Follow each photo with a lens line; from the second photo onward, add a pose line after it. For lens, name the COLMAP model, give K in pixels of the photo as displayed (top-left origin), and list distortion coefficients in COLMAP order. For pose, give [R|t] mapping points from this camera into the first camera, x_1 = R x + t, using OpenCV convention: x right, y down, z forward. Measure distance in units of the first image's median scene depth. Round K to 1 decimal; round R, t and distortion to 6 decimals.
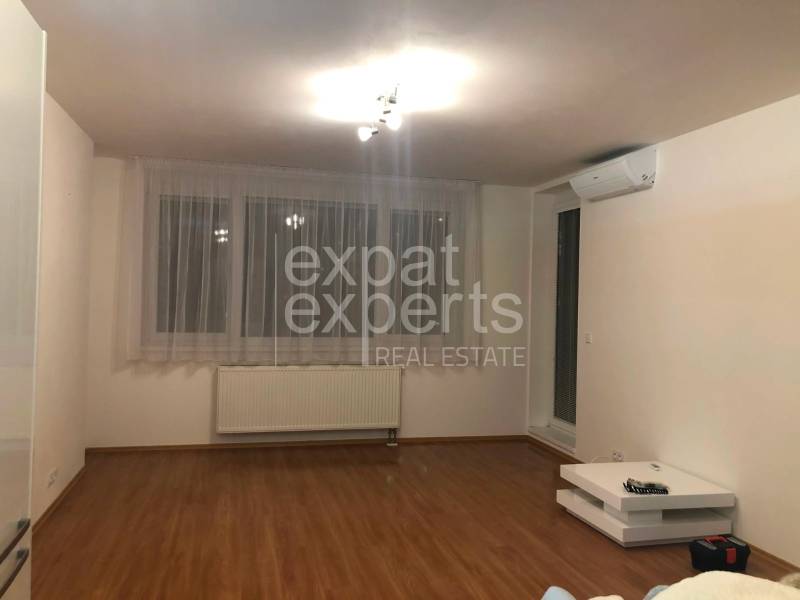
lens RADIAL K [[664.0, 0, 402.4], [0, 664.0, 298.7], [0, 0, 1]] dist [0.078349, -0.125098]
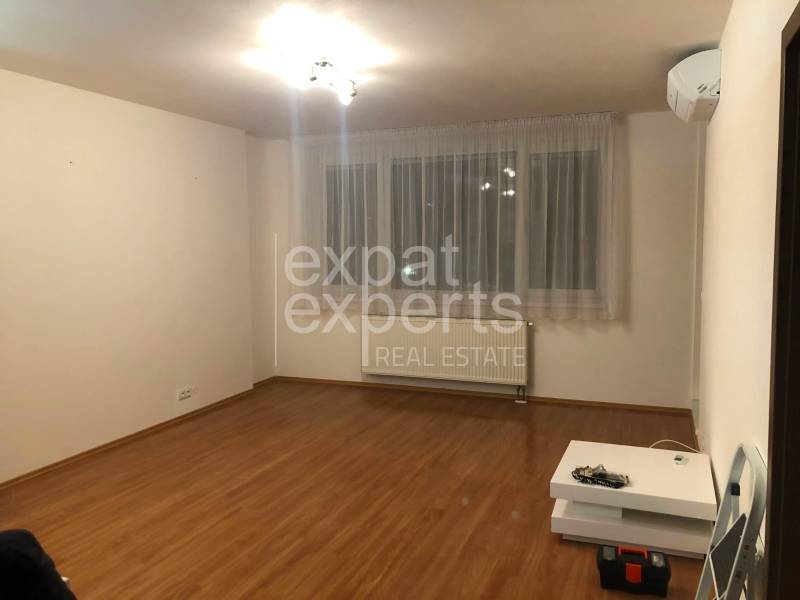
lens RADIAL K [[664.0, 0, 402.4], [0, 664.0, 298.7], [0, 0, 1]] dist [0.078349, -0.125098]
pose [[0.811505, 0.020952, -0.583969, 0.595297], [0.025089, 0.997186, 0.070642, -0.005269], [0.583806, -0.071978, 0.808696, 0.181312]]
